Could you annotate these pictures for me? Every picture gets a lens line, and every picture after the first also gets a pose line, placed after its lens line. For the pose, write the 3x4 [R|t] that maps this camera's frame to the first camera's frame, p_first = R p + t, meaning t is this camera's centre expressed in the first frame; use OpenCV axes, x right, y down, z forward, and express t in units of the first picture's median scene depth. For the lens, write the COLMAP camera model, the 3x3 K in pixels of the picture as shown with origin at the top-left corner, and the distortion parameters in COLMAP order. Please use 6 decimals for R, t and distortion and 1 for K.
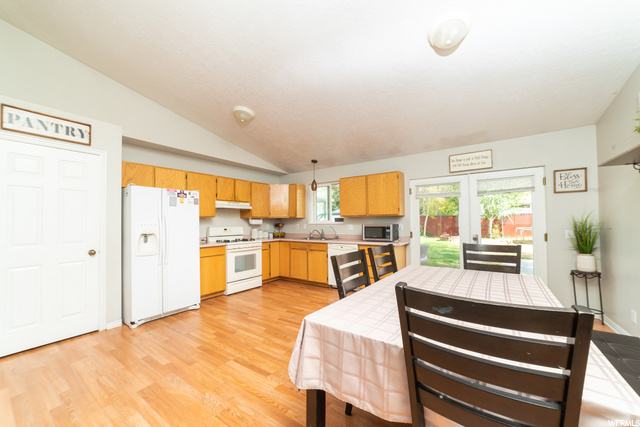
lens RADIAL K [[224.4, 0, 301.9], [0, 224.4, 222.8], [0, 0, 1]] dist [-0.000039, 0.004385]
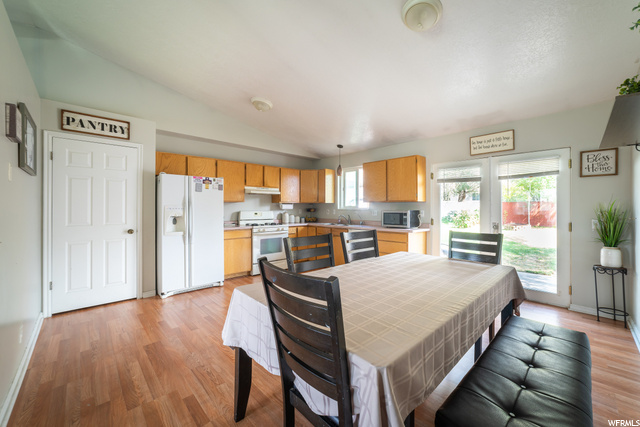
lens RADIAL K [[231.9, 0, 323.2], [0, 231.9, 210.6], [0, 0, 1]] dist [0.010054, 0.000064]
pose [[0.989127, 0.011982, -0.146576, 0.211735], [-0.010274, 0.999870, 0.012406, -0.001829], [0.146706, -0.010765, 0.989122, -0.048252]]
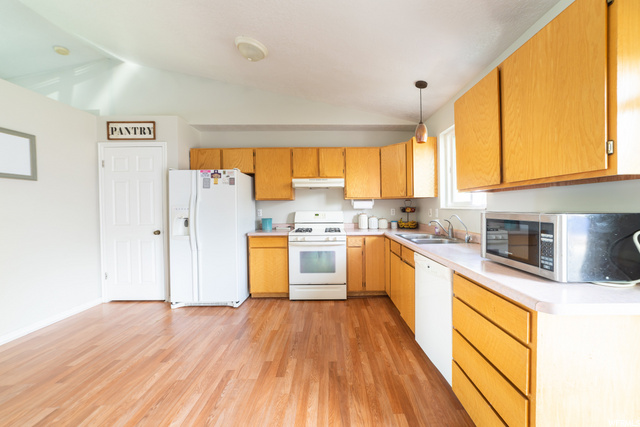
lens RADIAL K [[243.2, 0, 319.8], [0, 243.2, 210.4], [0, 0, 1]] dist [-0.001226, 0.000159]
pose [[0.660027, 0.013825, -0.751115, 0.495614], [0.001460, 0.999805, 0.019685, -0.003560], [0.751241, -0.014089, 0.659878, 0.723060]]
